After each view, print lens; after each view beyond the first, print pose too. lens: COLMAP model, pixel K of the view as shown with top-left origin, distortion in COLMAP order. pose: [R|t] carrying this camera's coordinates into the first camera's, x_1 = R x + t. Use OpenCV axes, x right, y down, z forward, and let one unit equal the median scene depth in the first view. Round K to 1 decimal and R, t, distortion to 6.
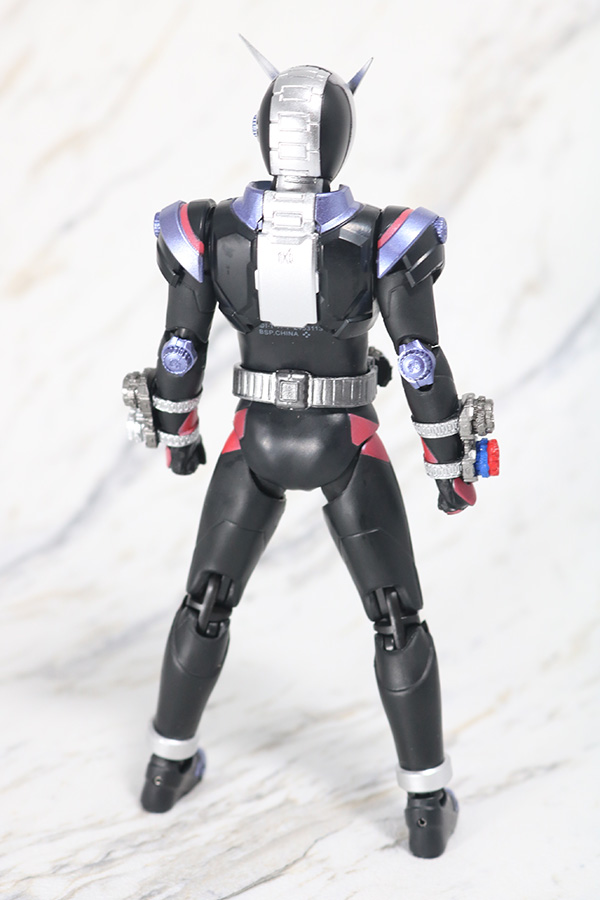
lens RADIAL K [[1804.1, 0, 330.3], [0, 1804.1, 432.3], [0, 0, 1]] dist [0.309799, -0.406444]
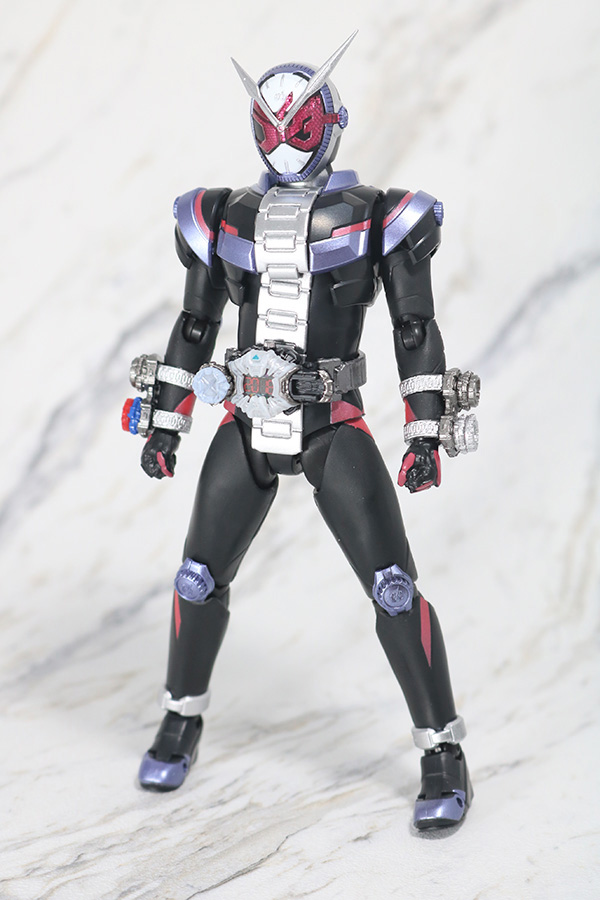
lens RADIAL K [[2184.6, 0, 300.0], [0, 2184.6, 450.0], [0, 0, 1]] dist [0.352896, -0.297177]
pose [[0.997758, -0.028490, 0.060561, -0.068796], [0.029312, 0.999489, -0.012721, 0.029727], [-0.060168, 0.014468, 0.998083, -0.200178]]
